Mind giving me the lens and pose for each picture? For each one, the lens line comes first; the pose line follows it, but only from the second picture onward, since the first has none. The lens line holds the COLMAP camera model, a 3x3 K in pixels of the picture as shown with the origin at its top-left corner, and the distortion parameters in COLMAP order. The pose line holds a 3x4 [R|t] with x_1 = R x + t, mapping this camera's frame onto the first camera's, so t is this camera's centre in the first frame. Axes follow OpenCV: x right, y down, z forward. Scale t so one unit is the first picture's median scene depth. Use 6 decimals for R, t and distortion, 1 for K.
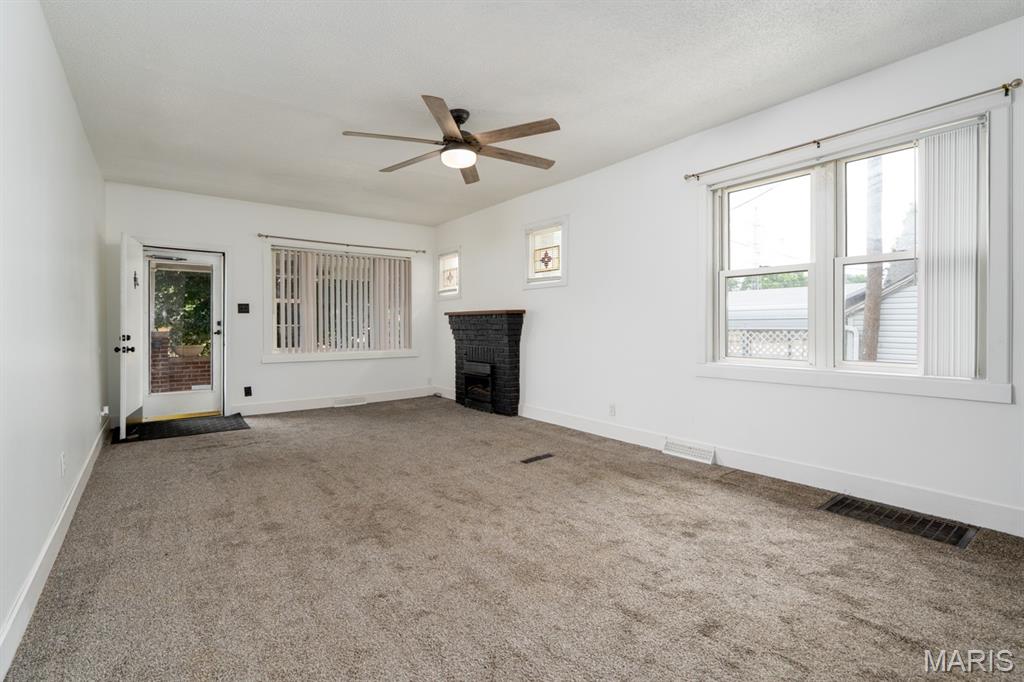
lens RADIAL K [[472.8, 0, 510.6], [0, 472.8, 326.4], [0, 0, 1]] dist [-0.001957, 0.000020]
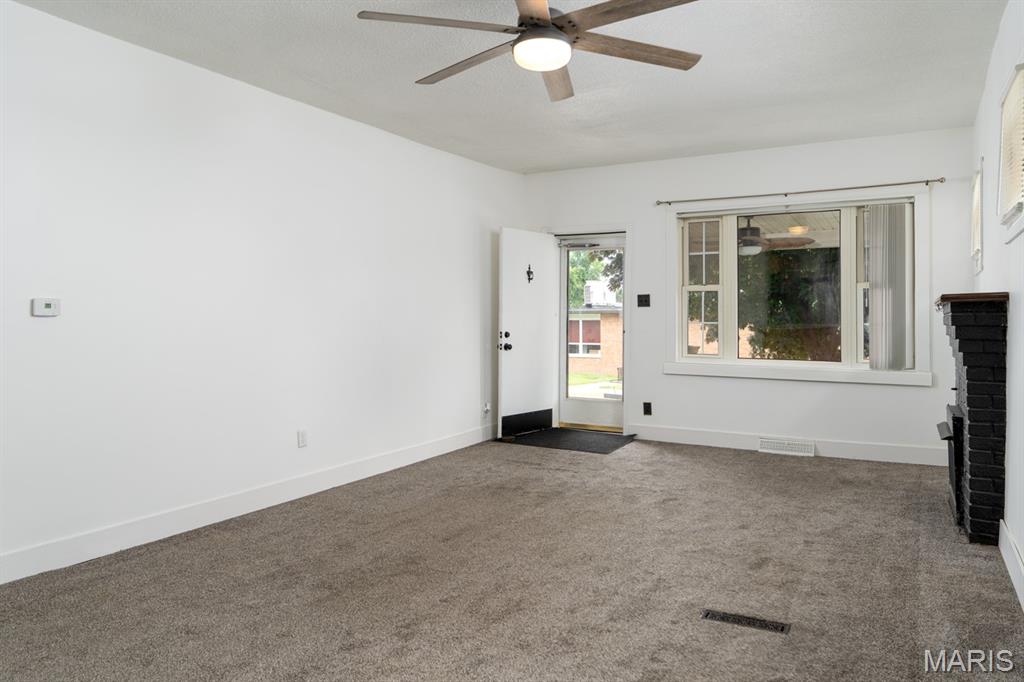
lens RADIAL K [[698.2, 0, 512.7], [0, 698.2, 312.8], [0, 0, 1]] dist [-0.000639, -0.000954]
pose [[0.391526, -0.001709, -0.920166, 0.412962], [-0.007469, 0.999959, -0.005035, -0.010954], [0.920137, 0.008844, 0.391497, 0.363059]]
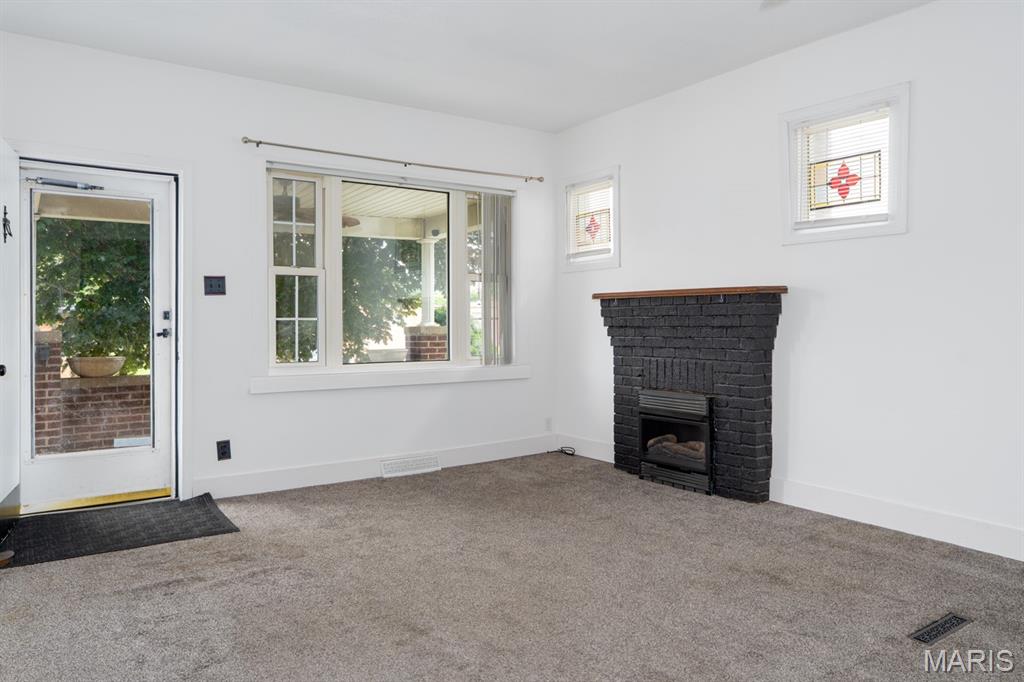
lens RADIAL K [[733.6, 0, 554.0], [0, 733.6, 323.6], [0, 0, 1]] dist [0.000329, -0.003680]
pose [[0.999806, -0.001732, -0.019635, -0.193165], [0.001770, 0.999997, 0.001900, 0.001855], [0.019632, -0.001934, 0.999805, 0.230598]]
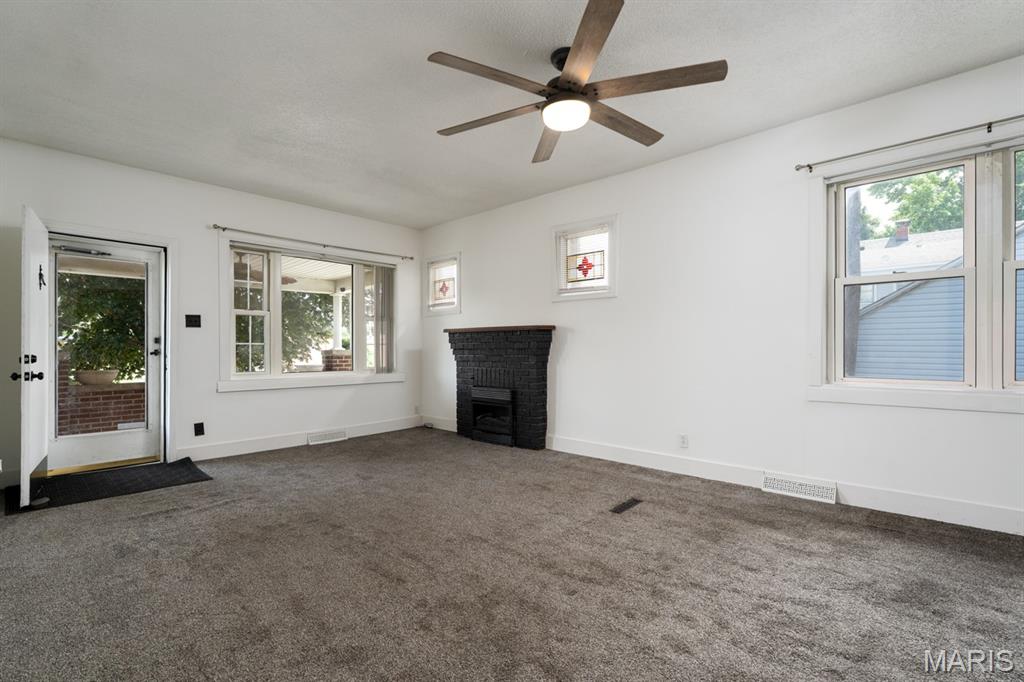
lens RADIAL K [[472.8, 0, 509.5], [0, 472.8, 348.8], [0, 0, 1]] dist [-0.003077, 0.000249]
pose [[0.986418, -0.000150, 0.164253, -0.189221], [0.000331, 0.999999, -0.001074, 0.008054], [-0.164253, 0.001114, 0.986418, 0.163987]]
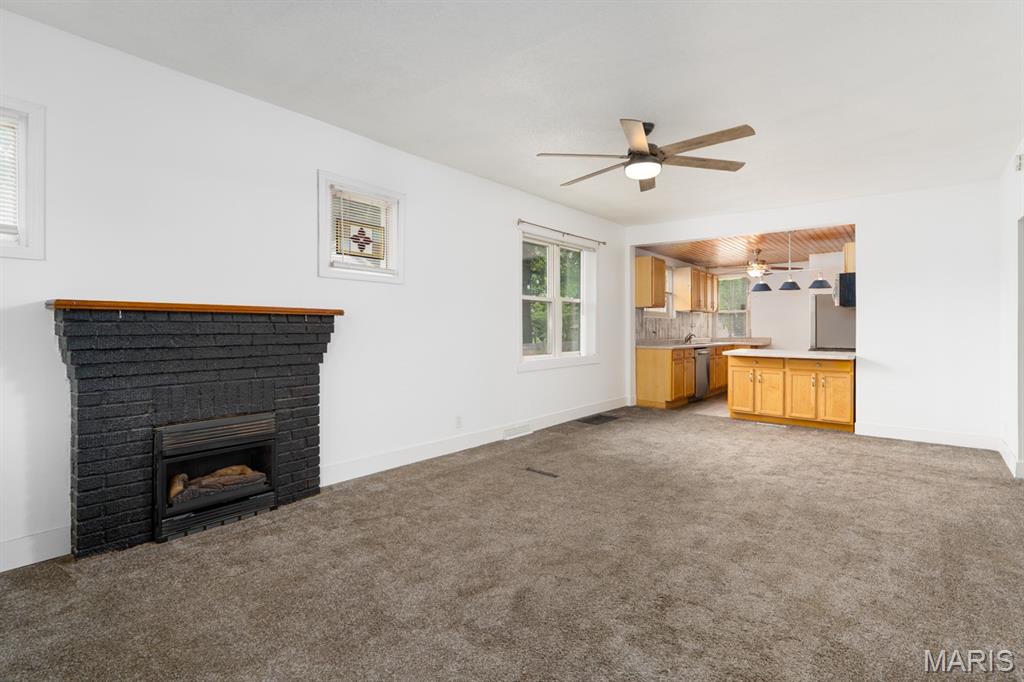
lens RADIAL K [[486.4, 0, 510.0], [0, 486.4, 328.3], [0, 0, 1]] dist [-0.001452, 0.000212]
pose [[-0.222965, 0.002286, 0.974824, -0.624668], [-0.000120, 0.999997, -0.002372, -0.010086], [-0.974826, -0.000646, -0.222964, 0.891459]]
